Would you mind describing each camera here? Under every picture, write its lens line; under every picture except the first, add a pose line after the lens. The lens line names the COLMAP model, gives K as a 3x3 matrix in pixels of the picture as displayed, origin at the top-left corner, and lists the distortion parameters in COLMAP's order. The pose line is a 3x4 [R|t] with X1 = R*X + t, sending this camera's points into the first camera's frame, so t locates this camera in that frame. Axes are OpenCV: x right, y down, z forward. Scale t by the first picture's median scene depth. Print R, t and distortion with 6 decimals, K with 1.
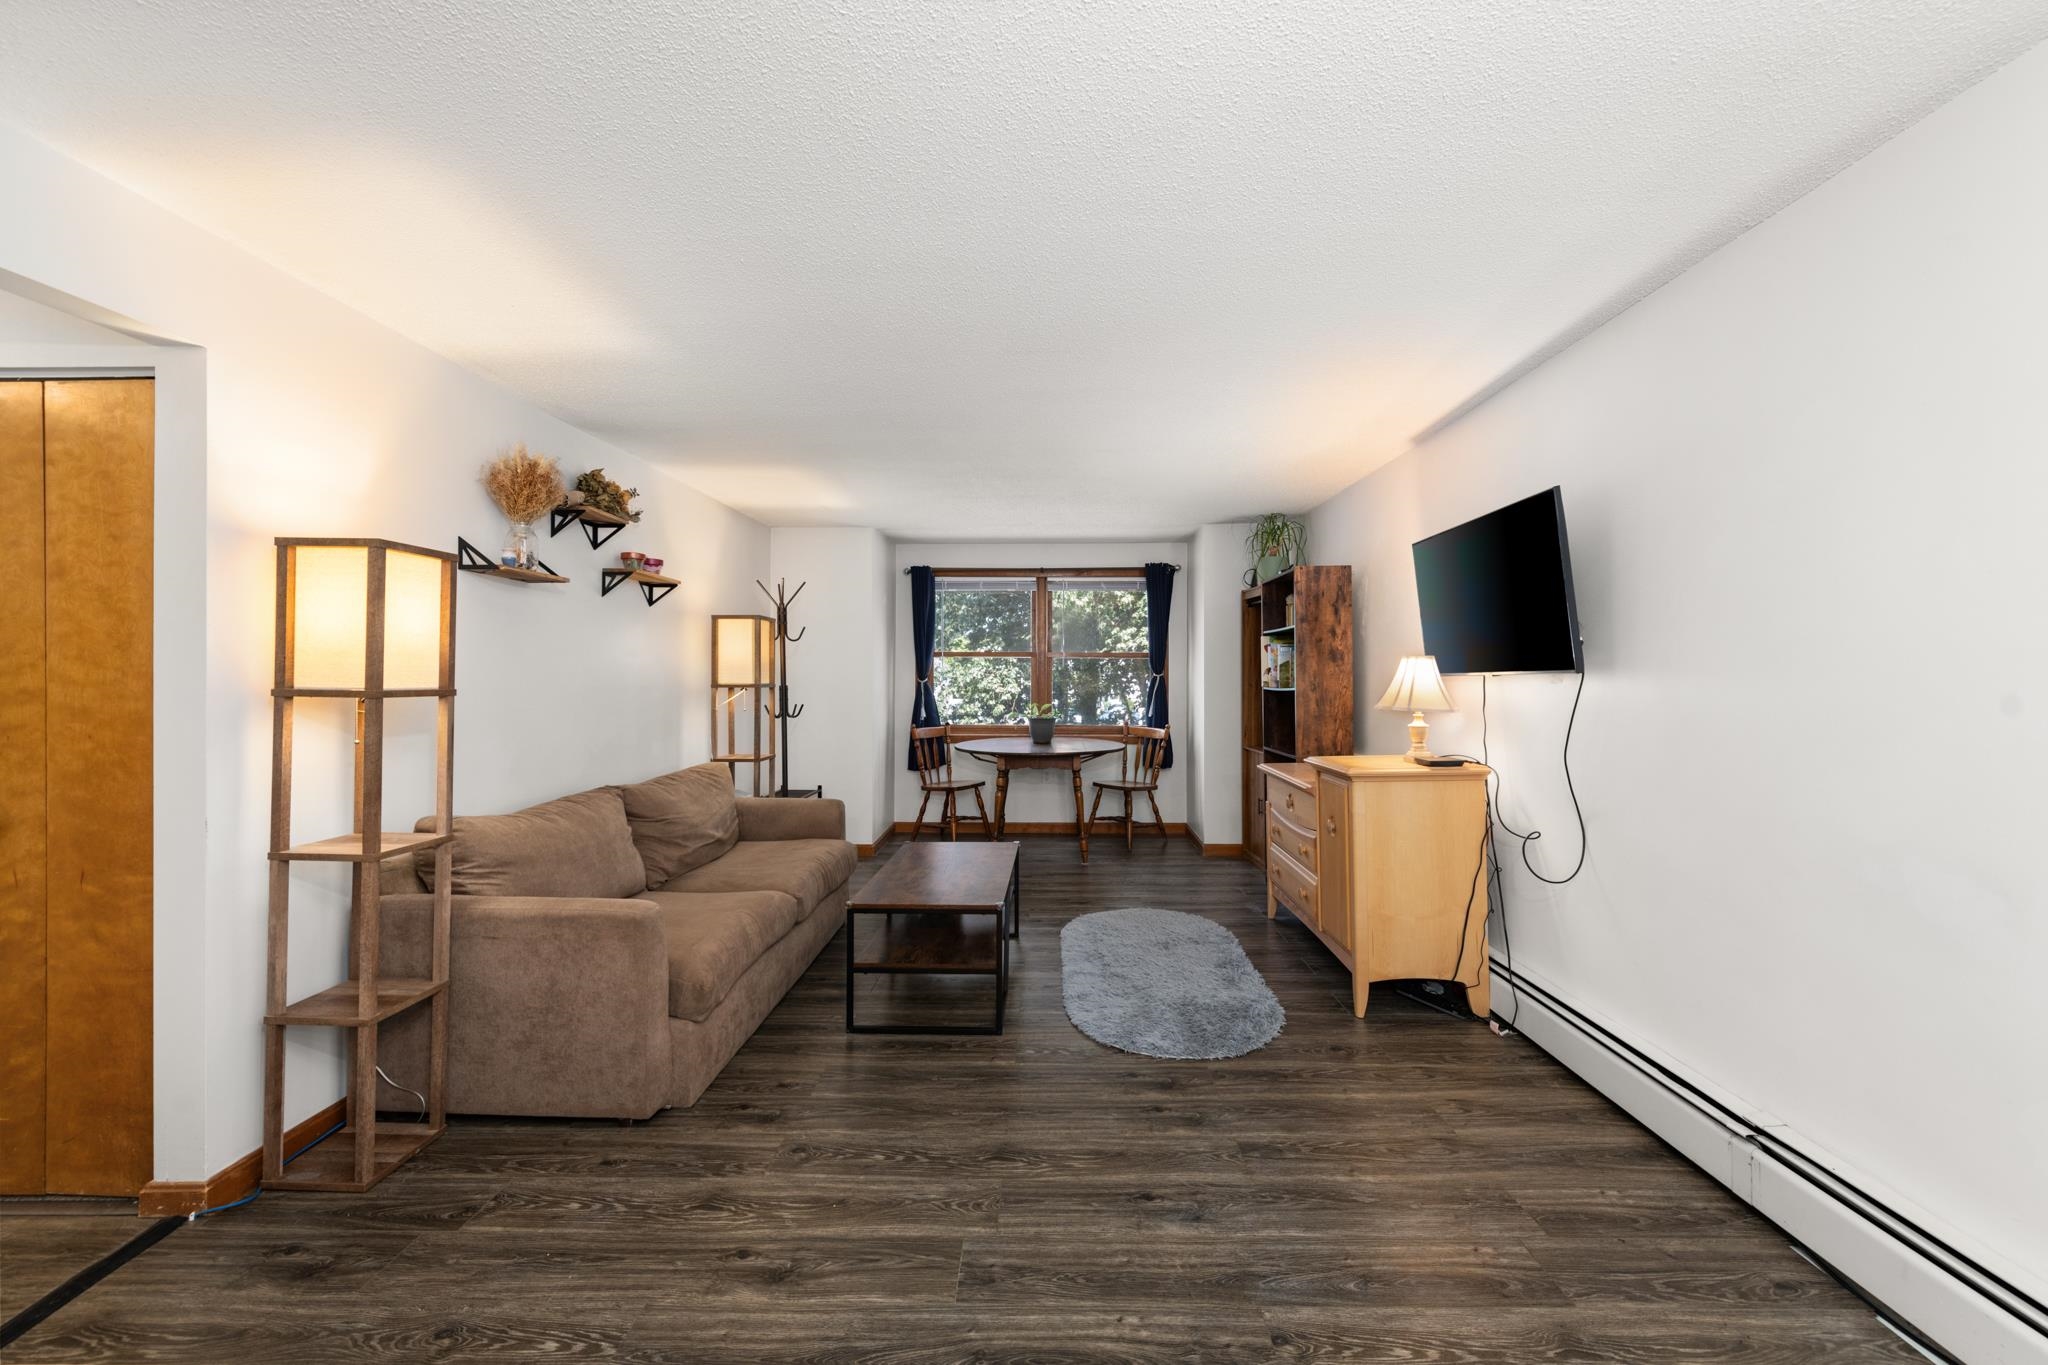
lens RADIAL K [[803.6, 0, 1027.8], [0, 803.6, 674.7], [0, 0, 1]] dist [0.012495, -0.005036]
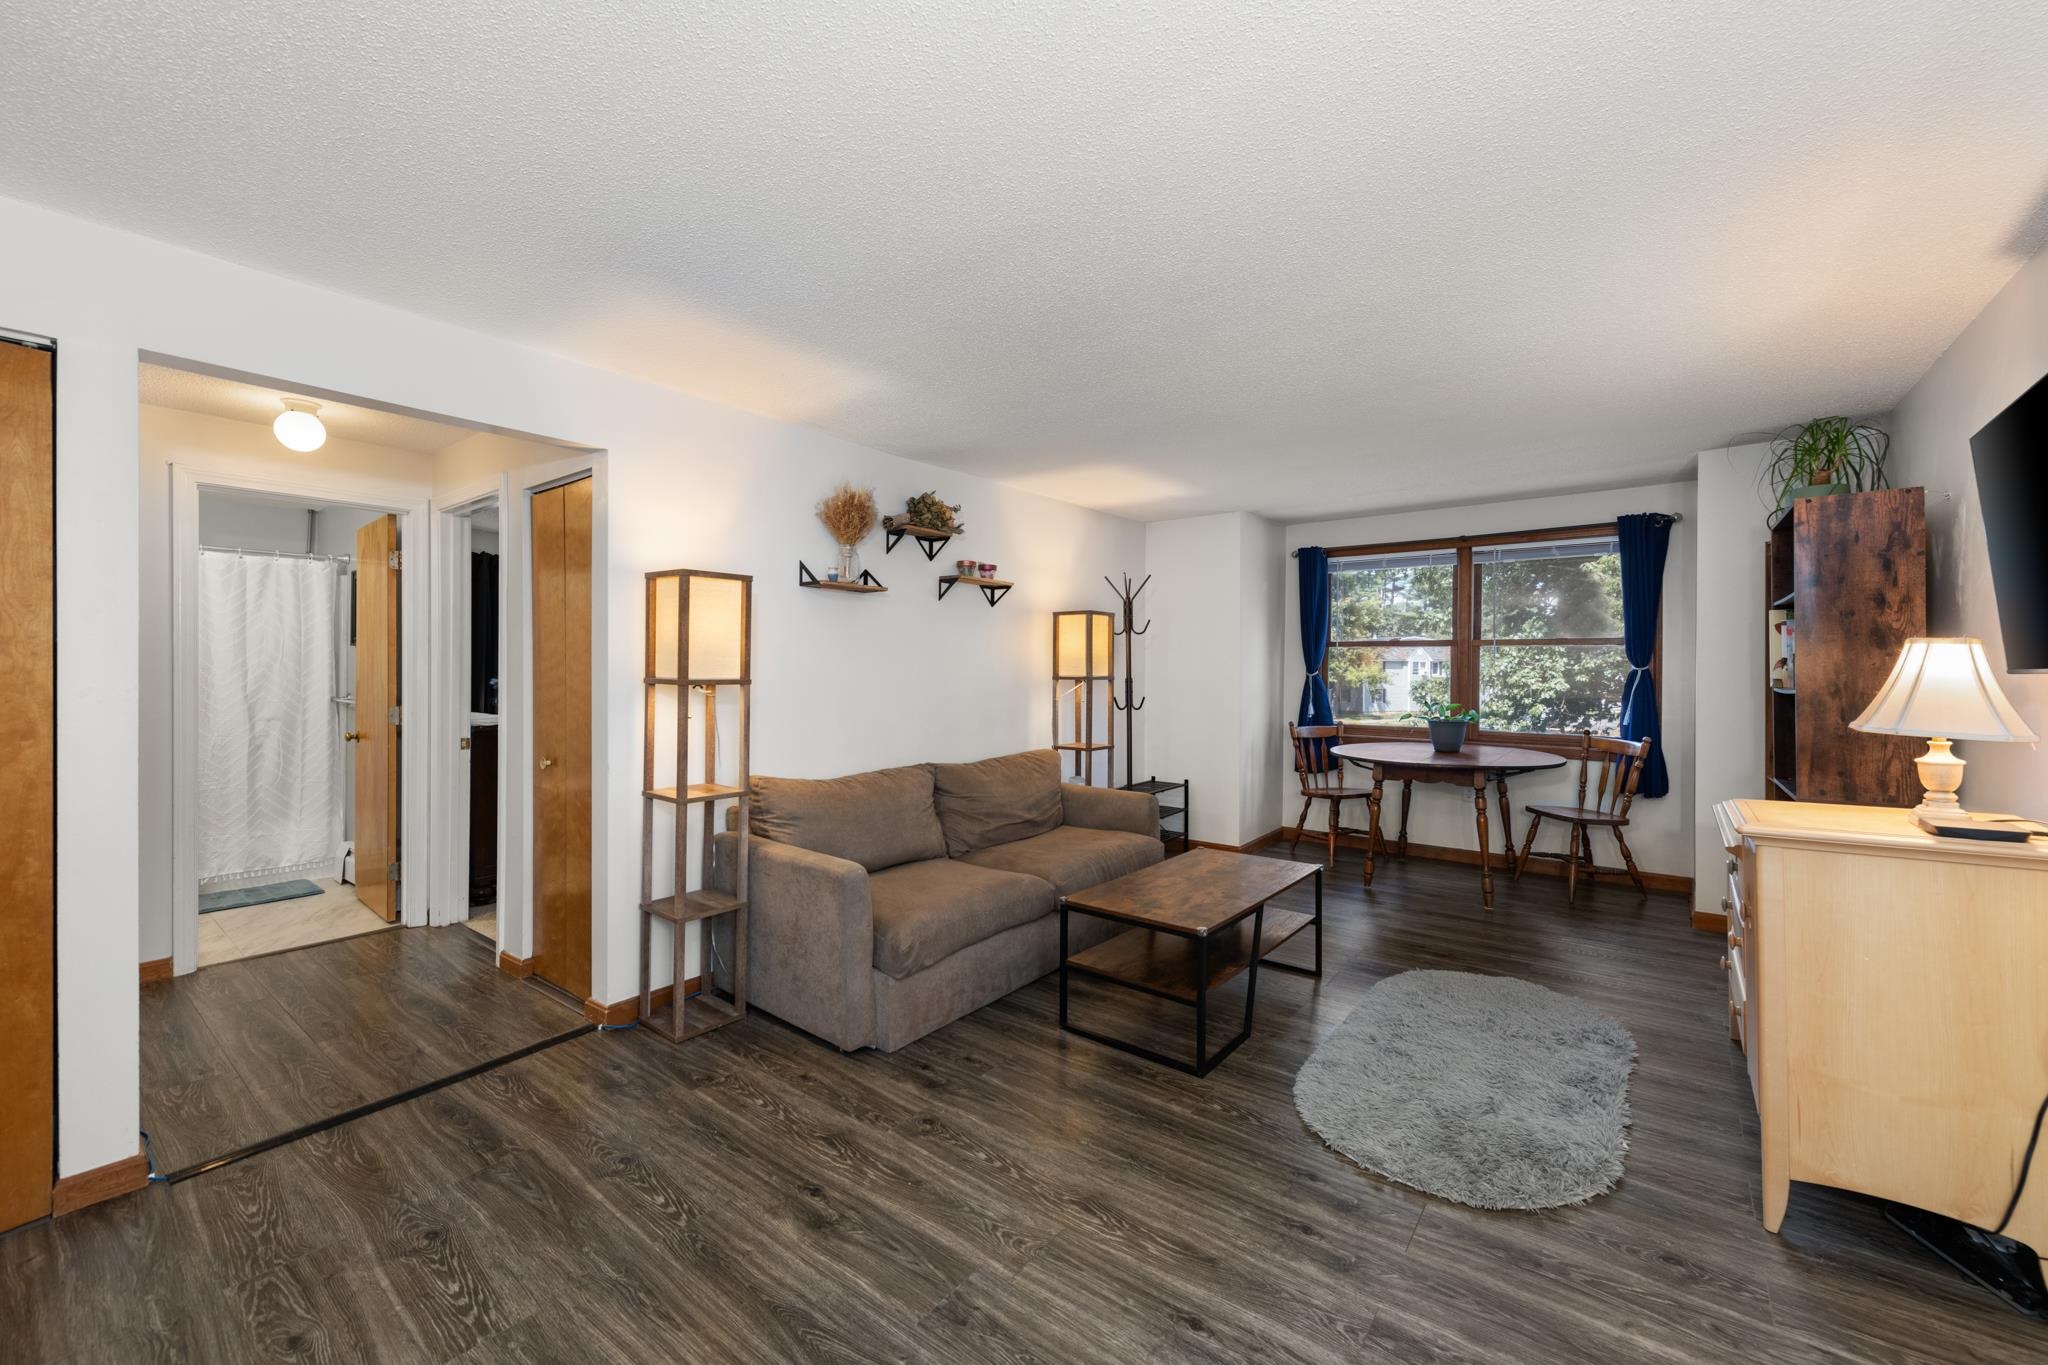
lens RADIAL K [[803.6, 0, 1027.8], [0, 803.6, 674.7], [0, 0, 1]] dist [0.012495, -0.005036]
pose [[0.803153, 0.006447, -0.595738, 0.308453], [-0.000593, 0.999950, 0.010022, -0.002064], [0.595773, -0.007696, 0.803116, 0.166747]]
